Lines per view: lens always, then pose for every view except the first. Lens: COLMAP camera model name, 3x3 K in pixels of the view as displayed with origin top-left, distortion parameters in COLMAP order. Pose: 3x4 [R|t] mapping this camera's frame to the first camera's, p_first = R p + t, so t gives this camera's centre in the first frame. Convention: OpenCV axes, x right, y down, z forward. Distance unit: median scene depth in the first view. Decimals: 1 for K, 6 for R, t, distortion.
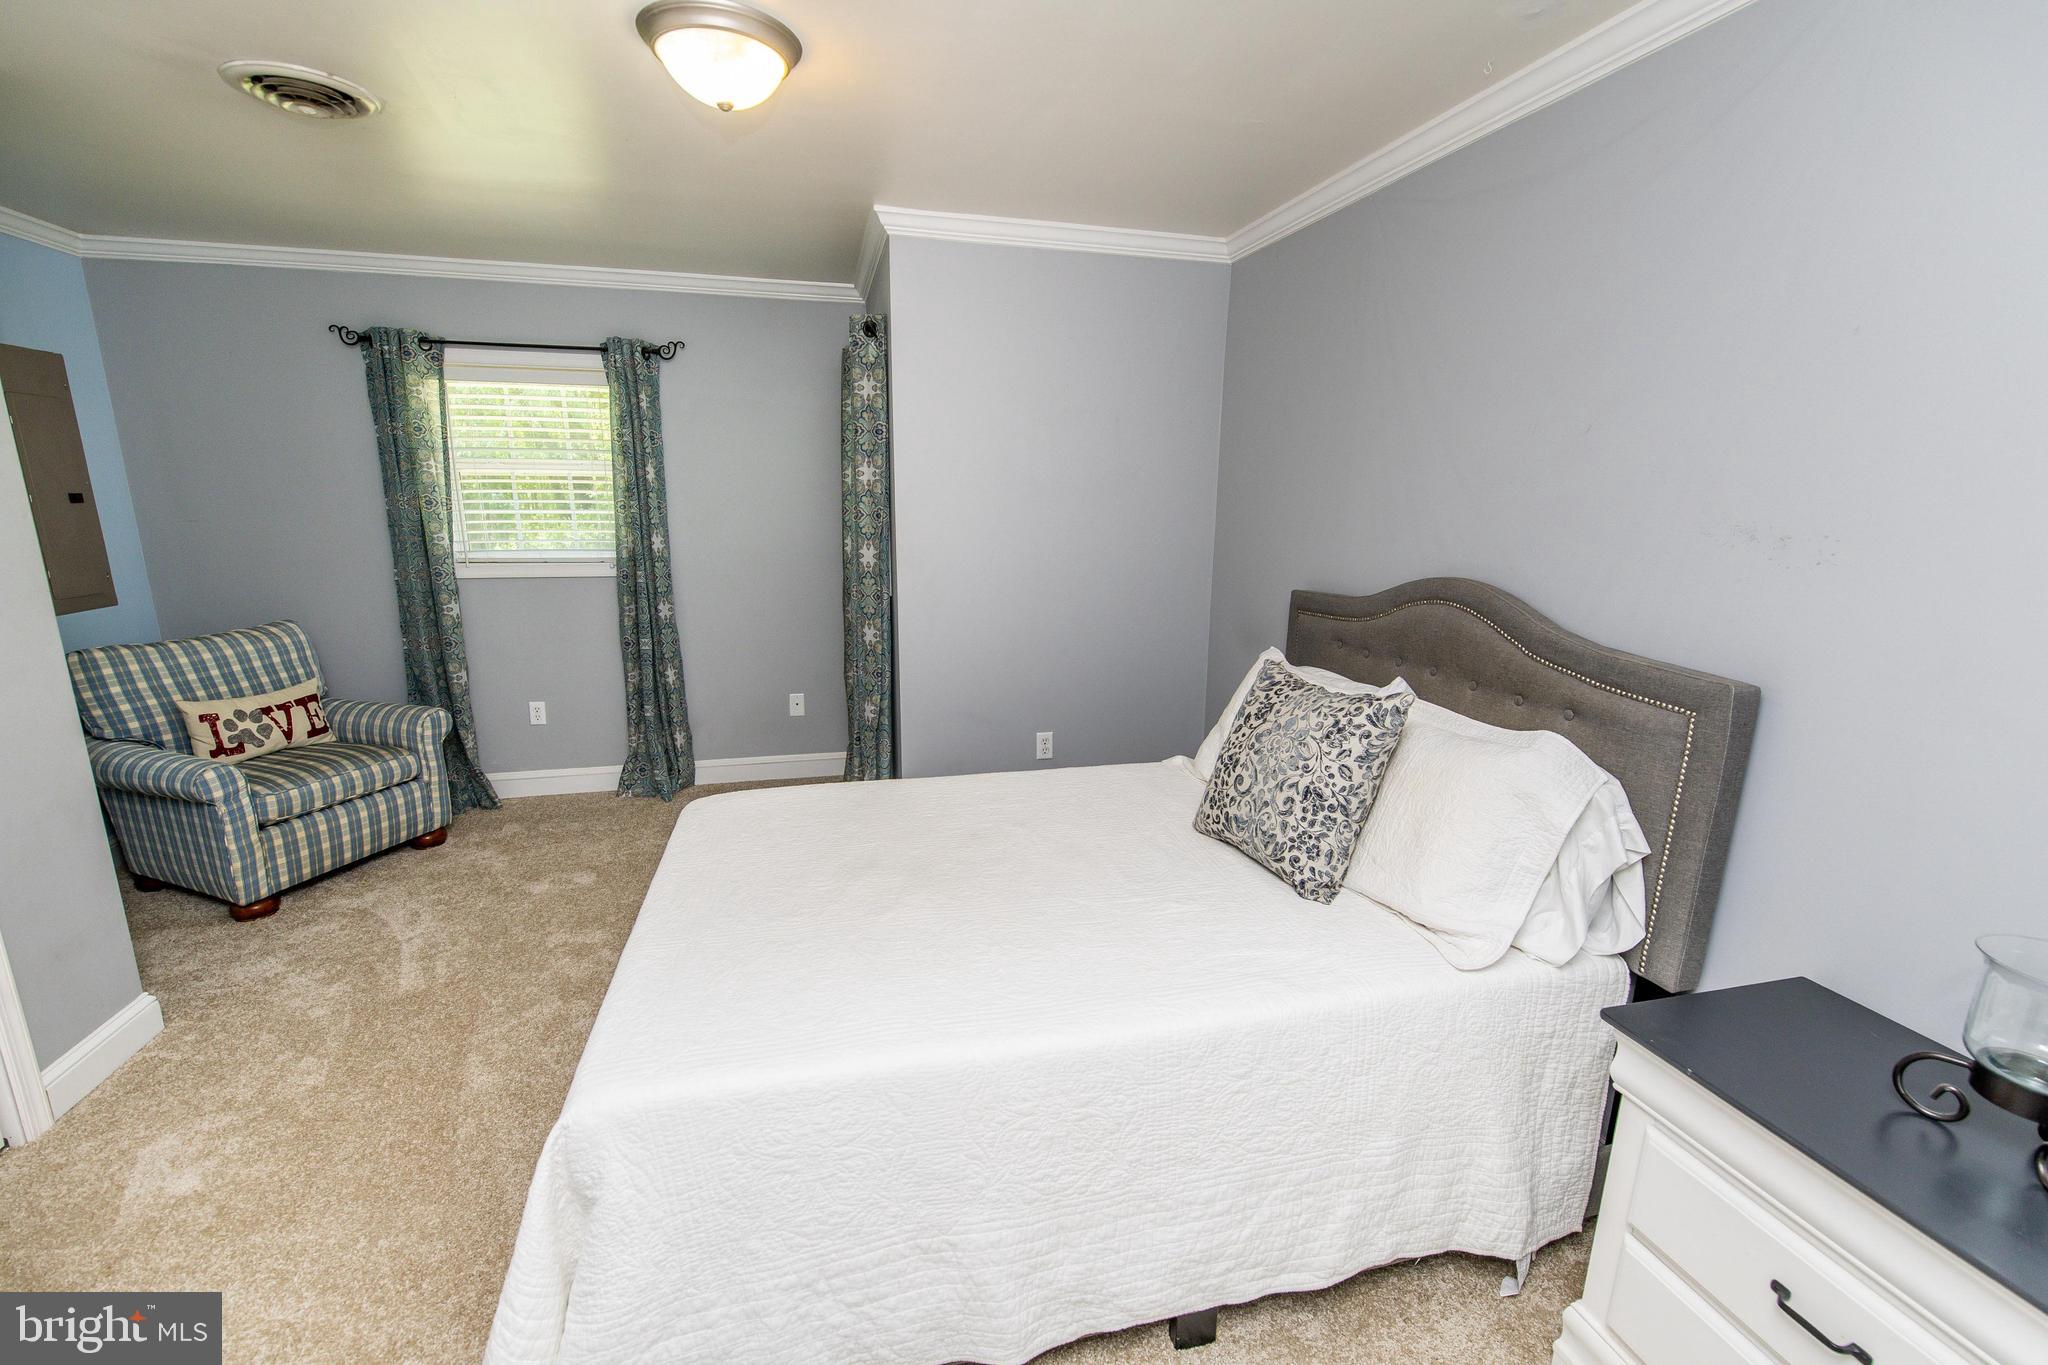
lens RADIAL K [[904.1, 0, 1039.7], [0, 904.1, 686.6], [0, 0, 1]] dist [0.002034, 0.000095]
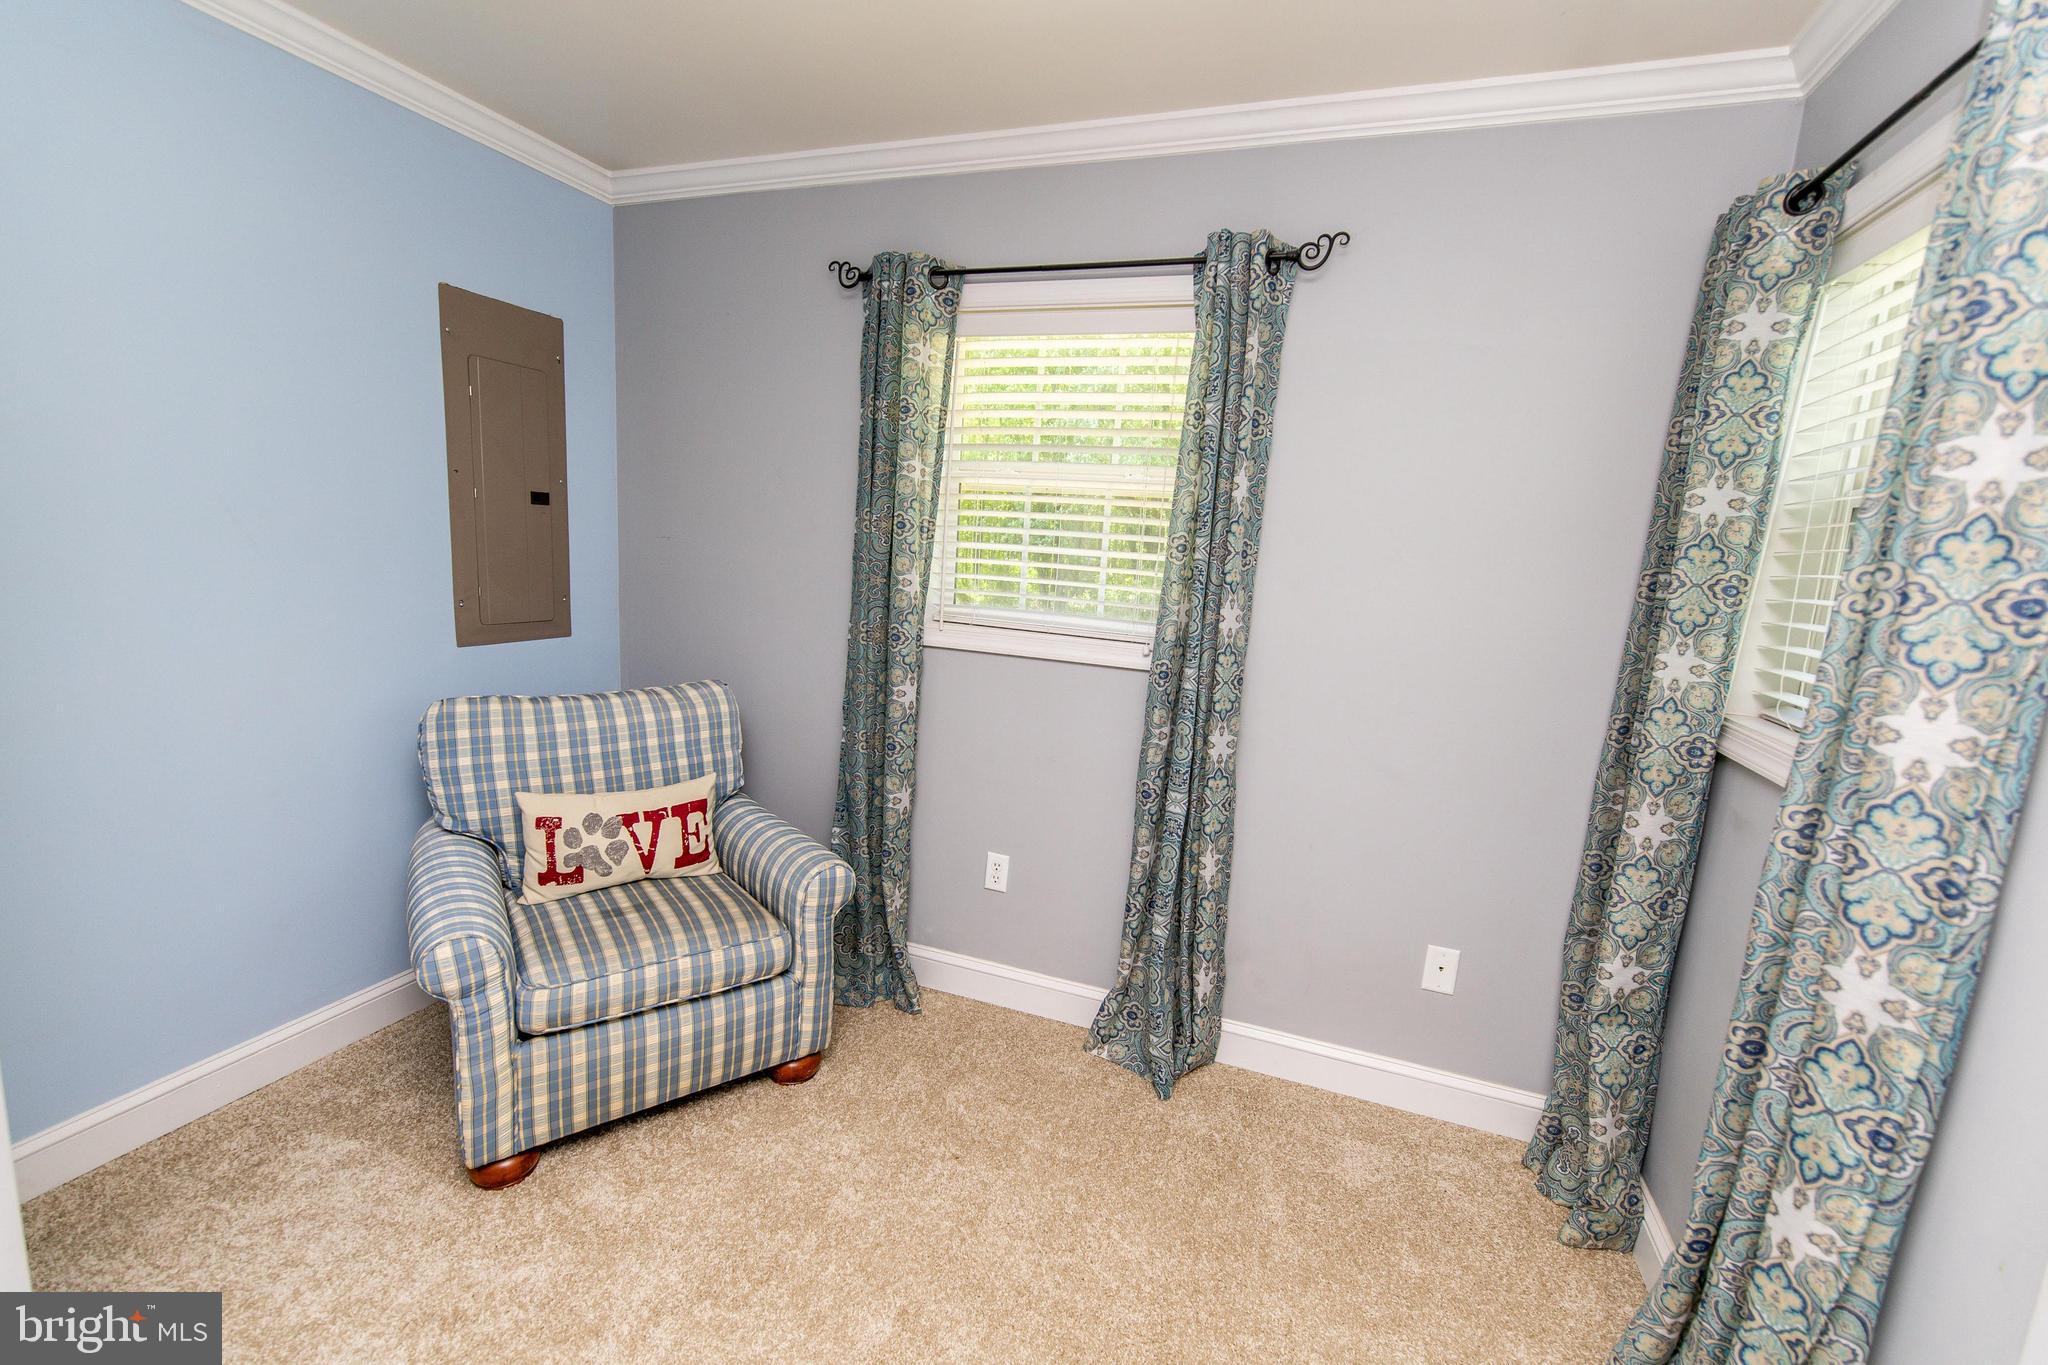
lens RADIAL K [[904.1, 0, 1024.6], [0, 904.1, 693.1], [0, 0, 1]] dist [0.002034, 0.000095]
pose [[0.823694, 0.137777, -0.550041, -0.246736], [-0.175919, 0.984260, -0.016900, -0.094967], [0.539055, 0.110683, 0.834967, 0.548049]]
